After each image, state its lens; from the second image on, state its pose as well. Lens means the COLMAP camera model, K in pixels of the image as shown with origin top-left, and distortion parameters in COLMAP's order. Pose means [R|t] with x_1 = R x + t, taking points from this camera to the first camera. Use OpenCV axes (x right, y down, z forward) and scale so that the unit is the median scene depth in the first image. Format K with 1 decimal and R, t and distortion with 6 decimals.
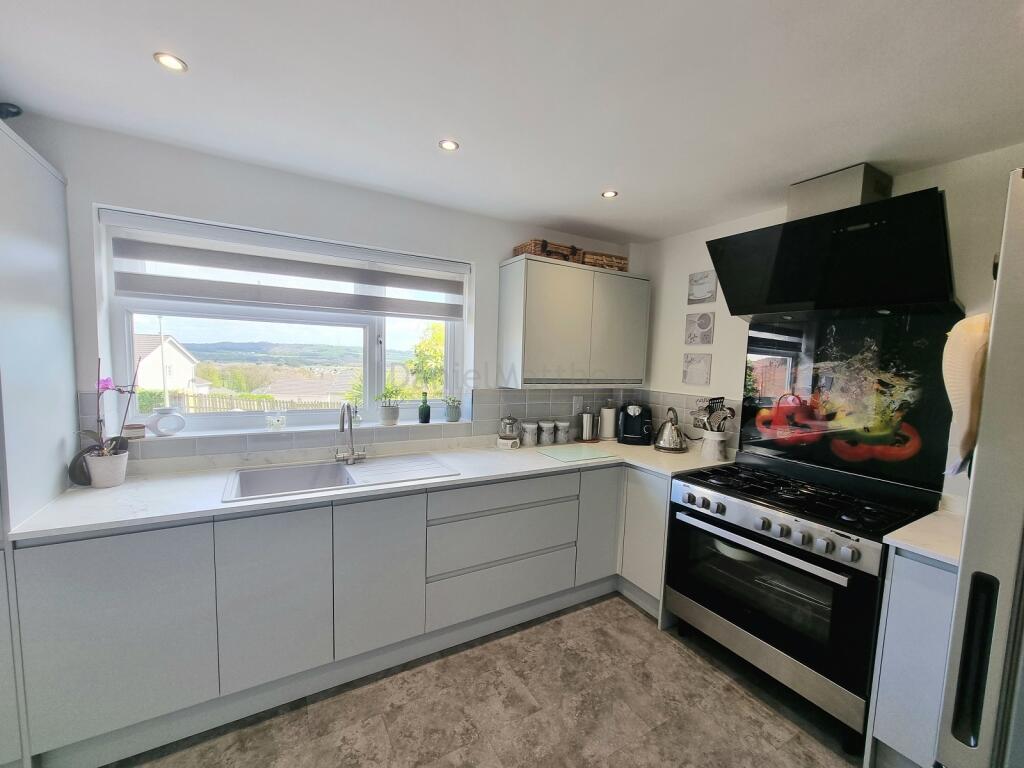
lens RADIAL K [[418.1, 0, 516.2], [0, 418.1, 391.6], [0, 0, 1]] dist [-0.001545, -0.000349]
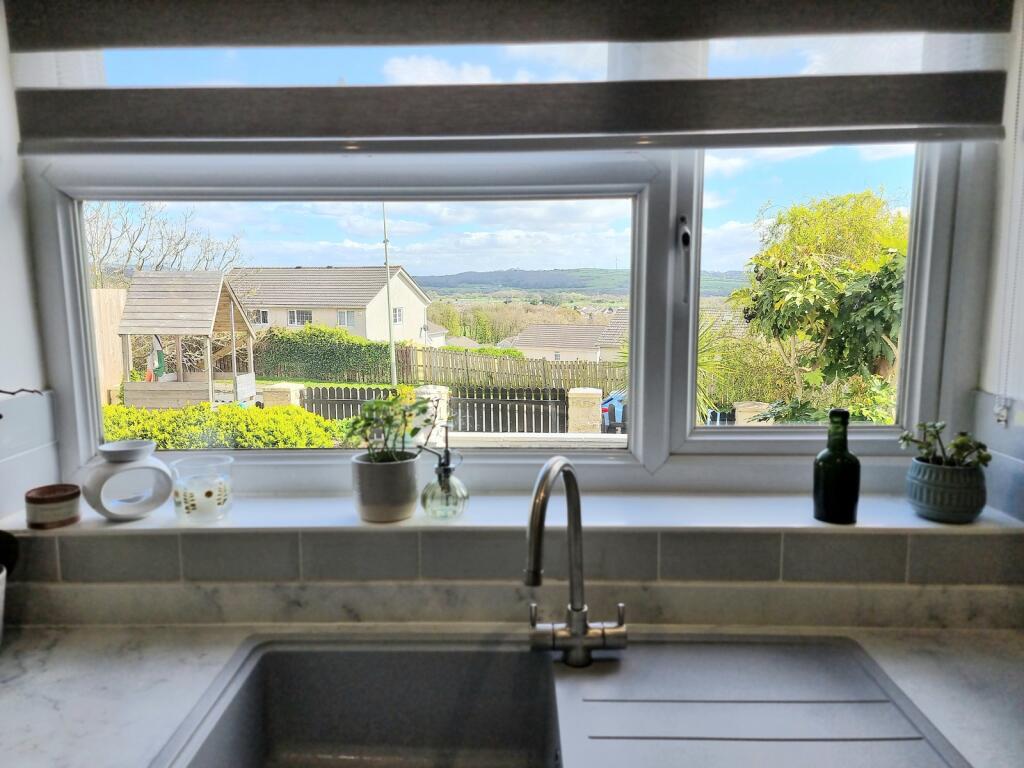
lens RADIAL K [[717.1, 0, 504.6], [0, 717.1, 386.3], [0, 0, 1]] dist [0.042572, -0.000434]
pose [[0.851267, 0.034602, -0.523590, -0.190888], [-0.003550, 0.998180, 0.060194, -0.050297], [0.524720, -0.049383, 0.849841, 0.579784]]
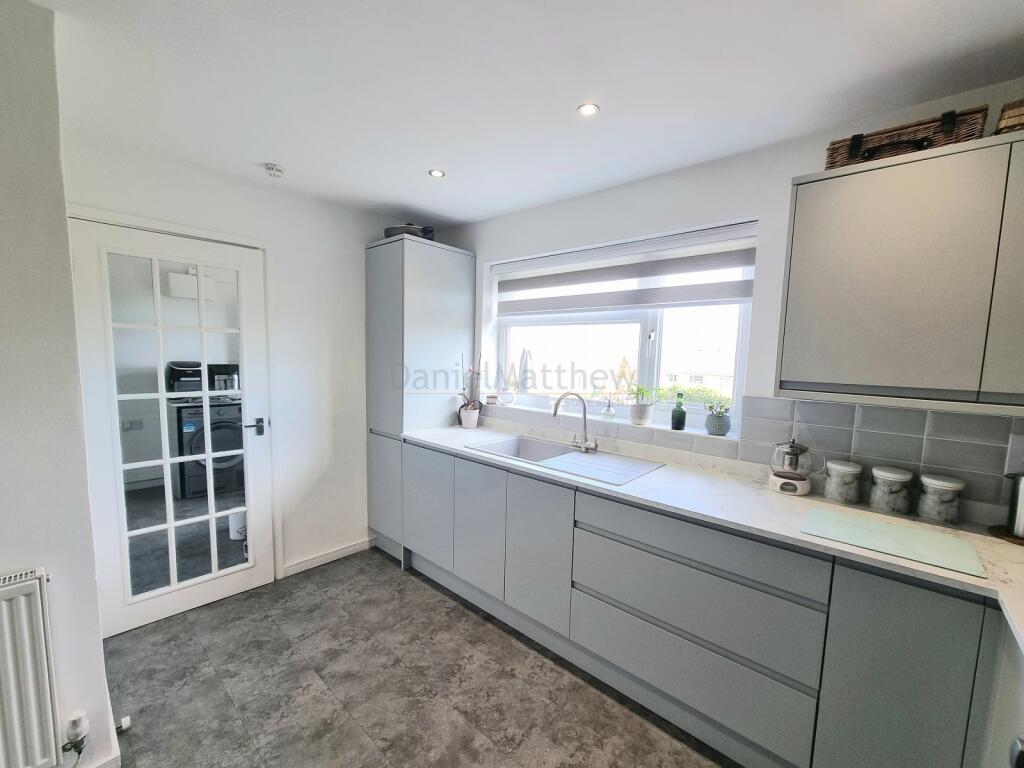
lens RADIAL K [[418.1, 0, 519.0], [0, 418.1, 394.7], [0, 0, 1]] dist [-0.001545, -0.000349]
pose [[0.319705, 0.067918, -0.945080, 0.564481], [-0.095421, 0.994665, 0.039202, 0.002855], [0.942700, 0.077648, 0.324480, 0.510103]]
